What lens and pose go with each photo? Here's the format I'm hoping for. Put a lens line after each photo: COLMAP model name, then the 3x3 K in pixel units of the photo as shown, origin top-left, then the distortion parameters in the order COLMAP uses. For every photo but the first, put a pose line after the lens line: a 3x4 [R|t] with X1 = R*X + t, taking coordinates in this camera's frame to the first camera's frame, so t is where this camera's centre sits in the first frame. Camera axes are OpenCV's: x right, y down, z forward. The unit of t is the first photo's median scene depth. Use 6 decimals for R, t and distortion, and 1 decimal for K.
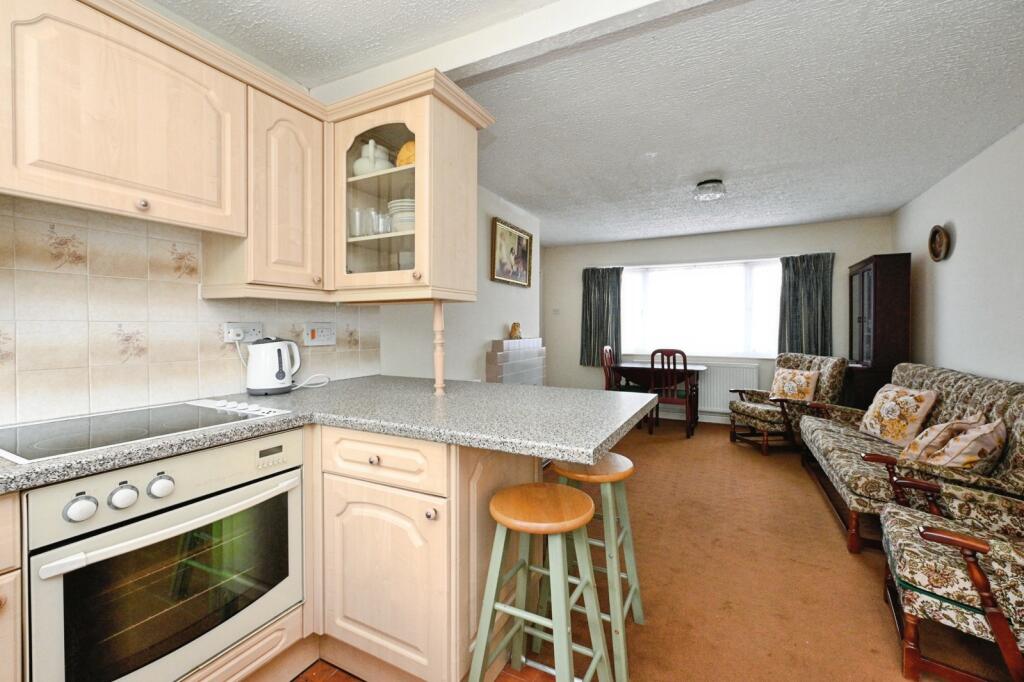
lens RADIAL K [[423.9, 0, 555.5], [0, 423.9, 336.2], [0, 0, 1]] dist [0.007884, -0.002055]
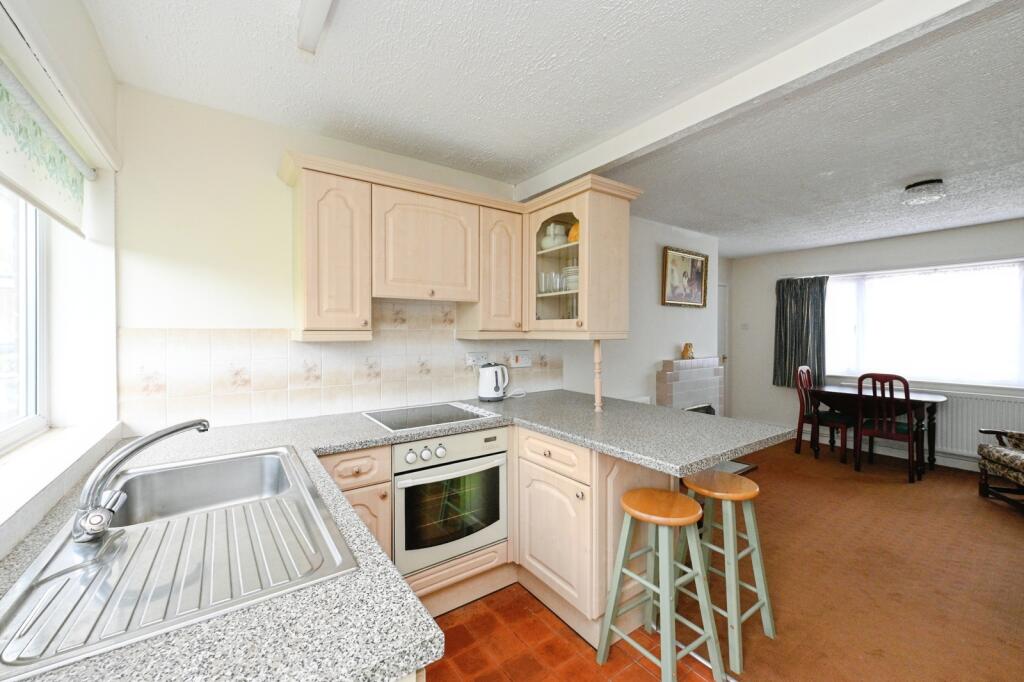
lens RADIAL K [[423.9, 0, 524.2], [0, 423.9, 348.0], [0, 0, 1]] dist [0.007884, -0.002055]
pose [[0.867863, 0.011664, -0.496667, 0.130811], [-0.006203, 0.999901, 0.012643, -0.053487], [0.496766, -0.007892, 0.867849, -0.181349]]
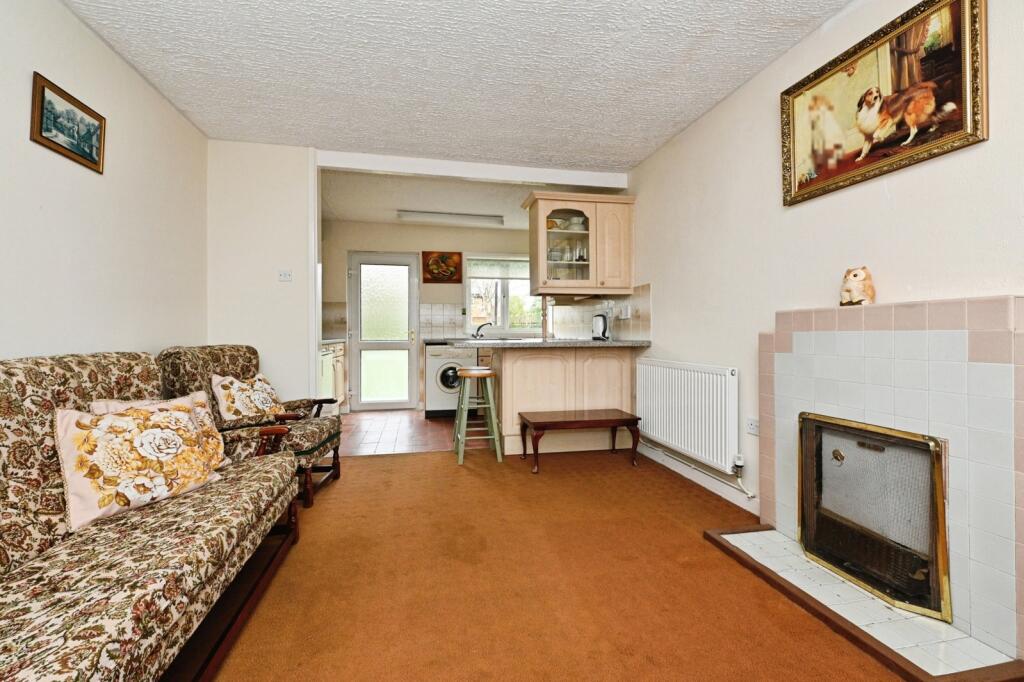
lens RADIAL K [[423.9, 0, 508.1], [0, 423.9, 348.5], [0, 0, 1]] dist [0.007884, -0.002055]
pose [[-0.815814, 0.038837, -0.577009, 0.805087], [0.010425, 0.998568, 0.052472, 0.045828], [0.578220, 0.036792, -0.815051, 2.022555]]
